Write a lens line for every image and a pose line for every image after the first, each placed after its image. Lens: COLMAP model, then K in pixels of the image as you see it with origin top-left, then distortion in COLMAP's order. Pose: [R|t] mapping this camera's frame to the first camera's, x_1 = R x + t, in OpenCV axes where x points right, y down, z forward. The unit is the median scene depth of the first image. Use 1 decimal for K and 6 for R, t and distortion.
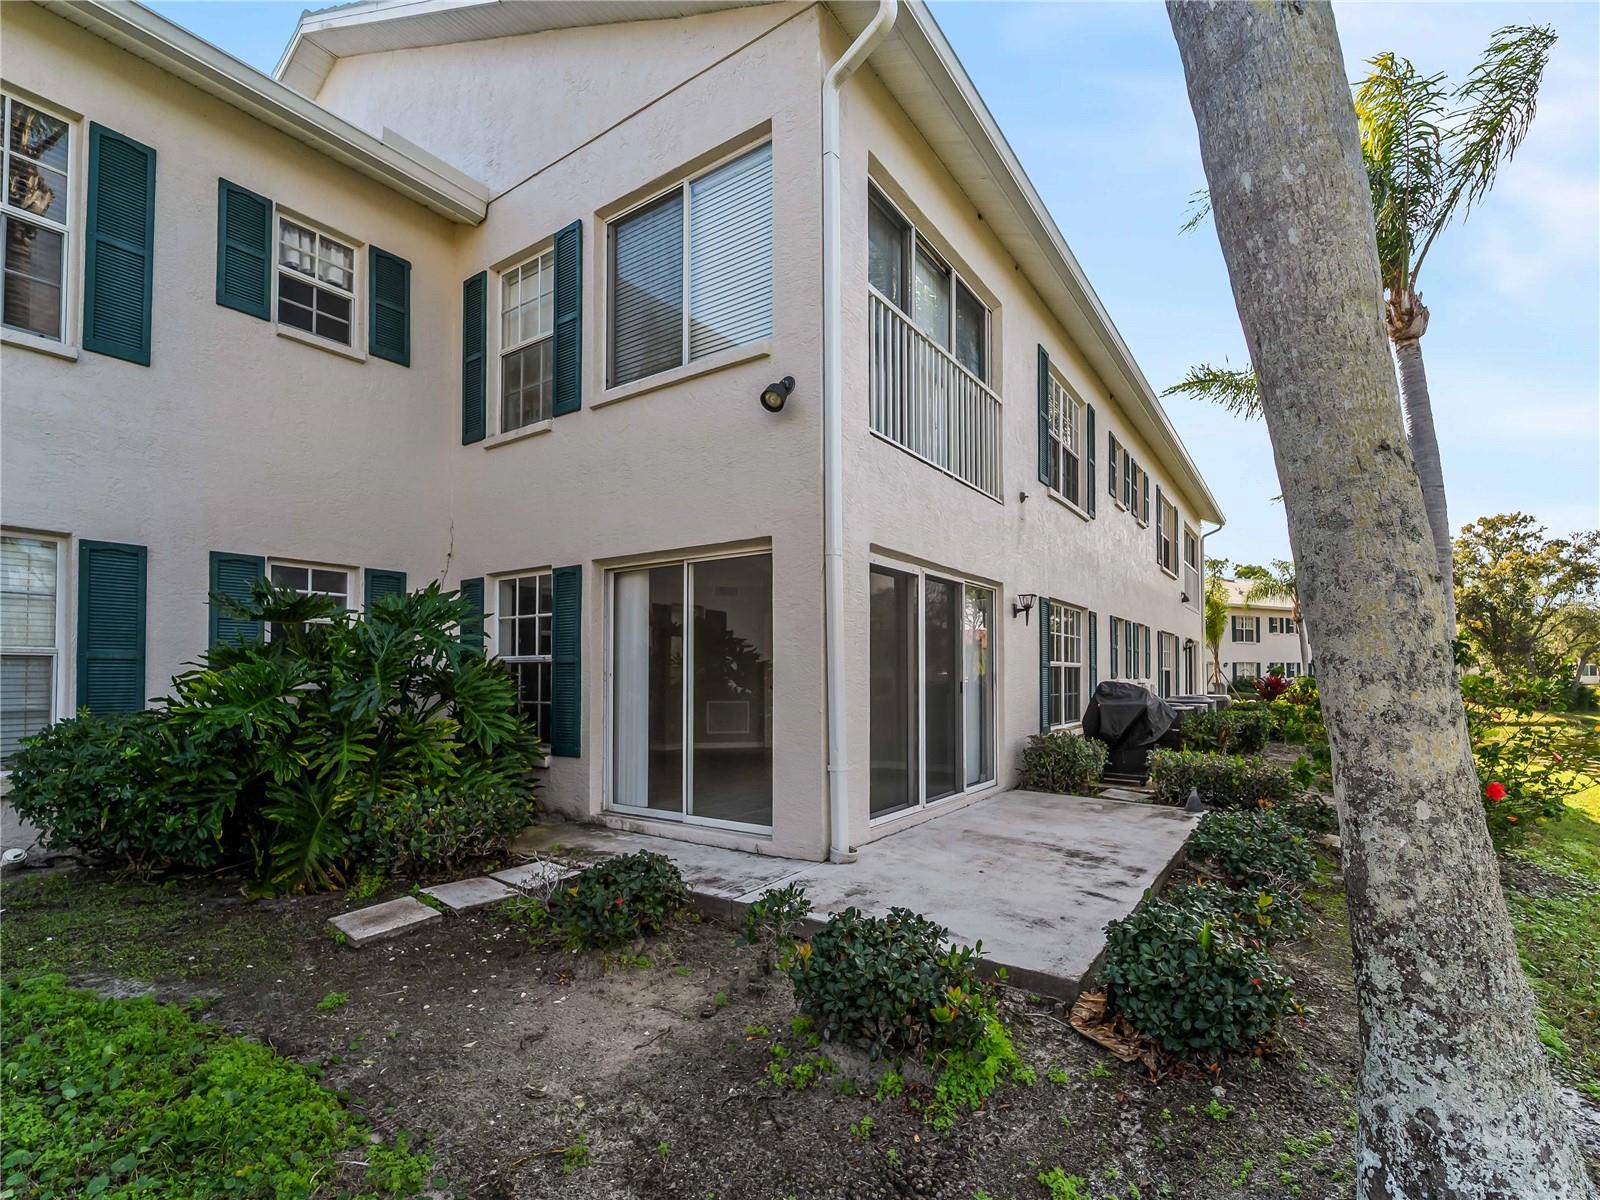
lens RADIAL K [[742.5, 0, 805.6], [0, 742.5, 655.3], [0, 0, 1]] dist [-0.001463, -0.000447]
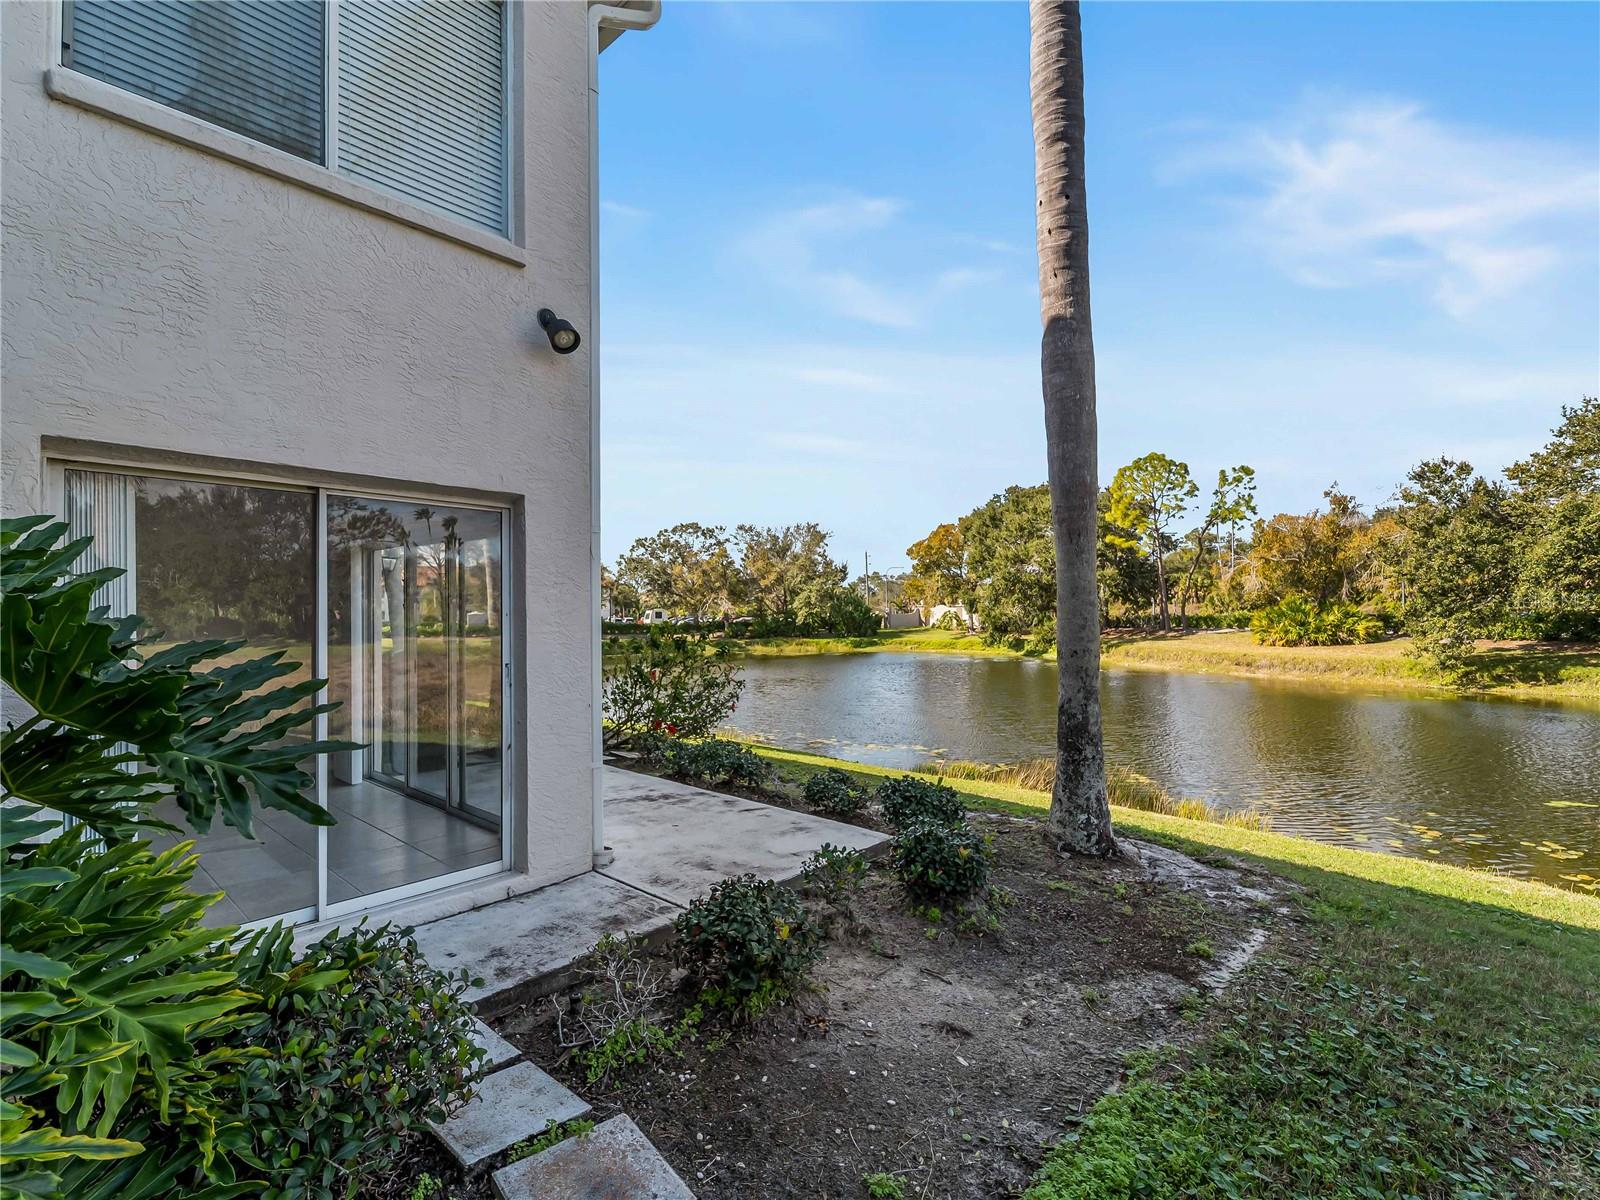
lens RADIAL K [[741.3, 0, 806.2], [0, 741.3, 609.5], [0, 0, 1]] dist [-0.000874, -0.000397]
pose [[0.131358, 0.005480, 0.991320, -0.885191], [-0.020215, 0.999792, -0.002848, -0.046294], [-0.991129, -0.019665, 0.131442, 0.654359]]
